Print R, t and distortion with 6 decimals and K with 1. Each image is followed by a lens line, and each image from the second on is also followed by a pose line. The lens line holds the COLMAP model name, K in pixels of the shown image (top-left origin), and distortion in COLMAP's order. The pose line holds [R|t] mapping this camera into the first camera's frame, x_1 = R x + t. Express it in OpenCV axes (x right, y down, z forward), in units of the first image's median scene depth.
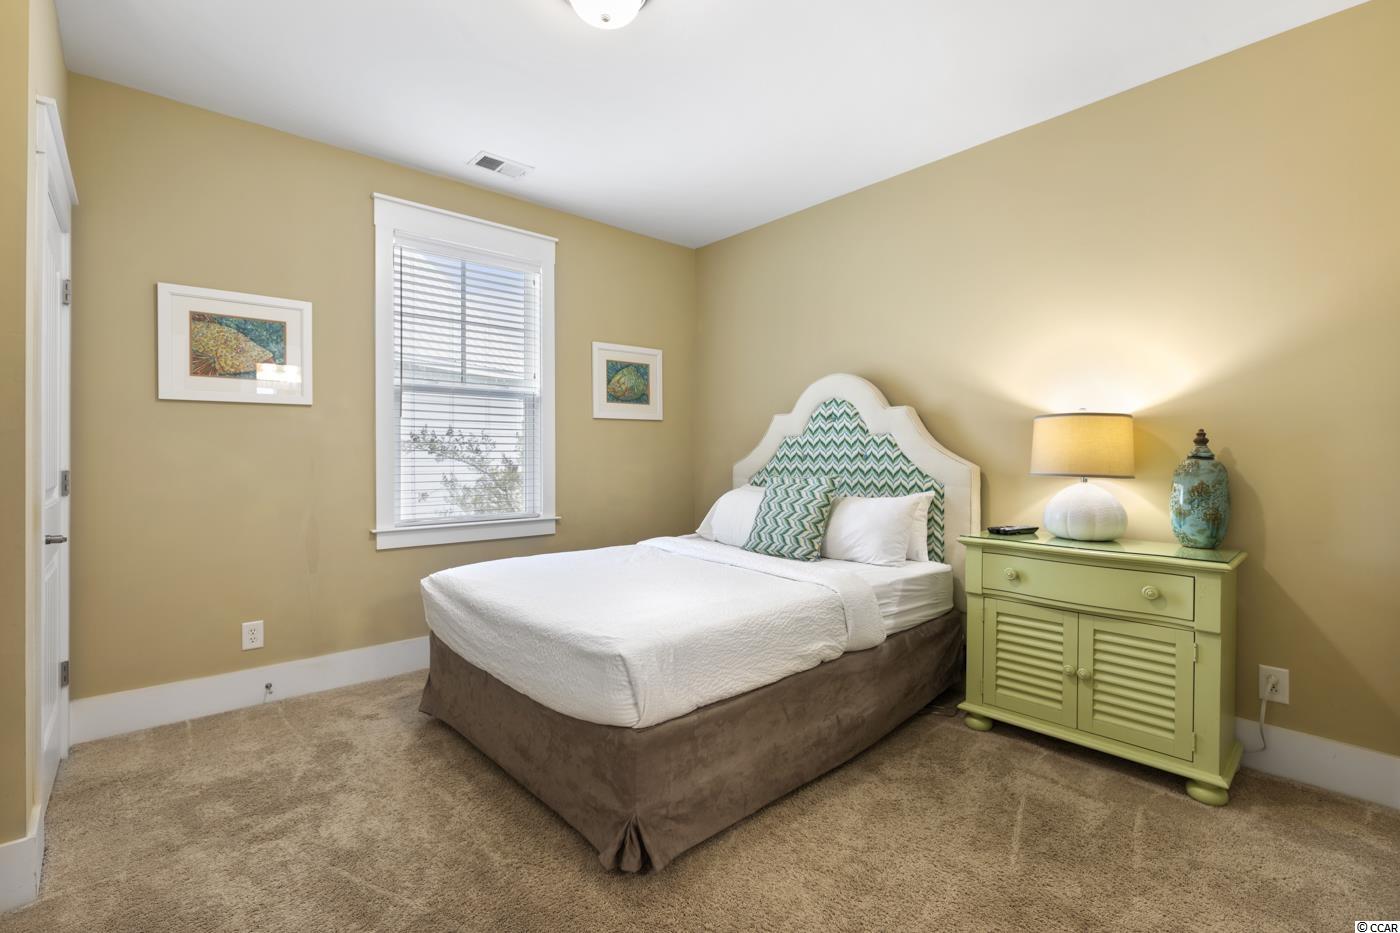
lens RADIAL K [[630.3, 0, 697.5], [0, 630.3, 454.3], [0, 0, 1]] dist [0.005416, -0.000833]
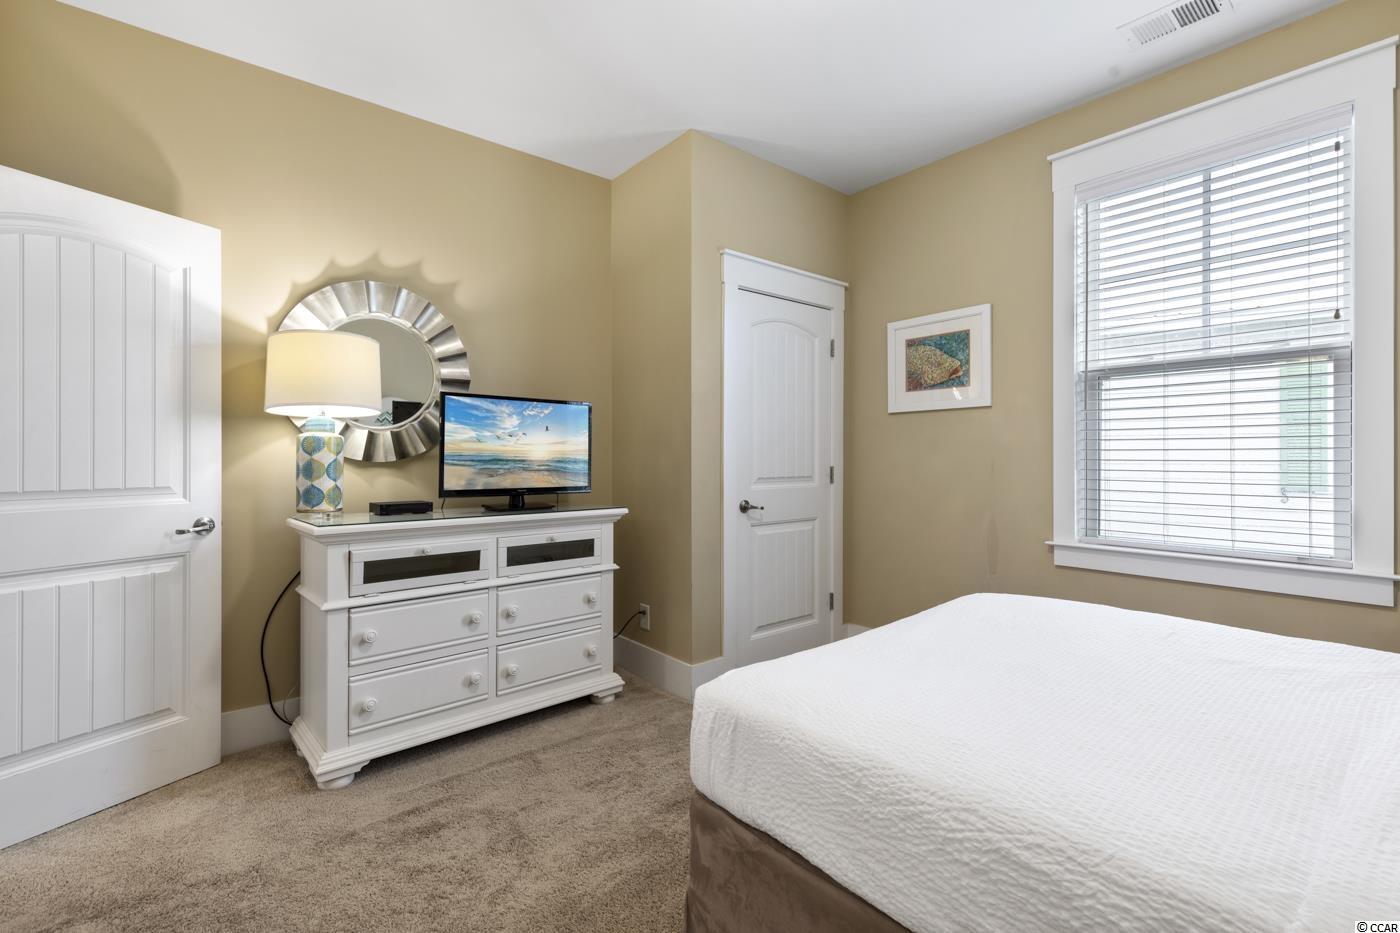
lens RADIAL K [[630.3, 0, 691.0], [0, 630.3, 459.3], [0, 0, 1]] dist [0.005416, -0.000833]
pose [[-0.040493, 0.002294, -0.999177, 0.429243], [0.002904, 0.999993, 0.002178, 0.002708], [0.999176, -0.002813, -0.040500, 0.606372]]
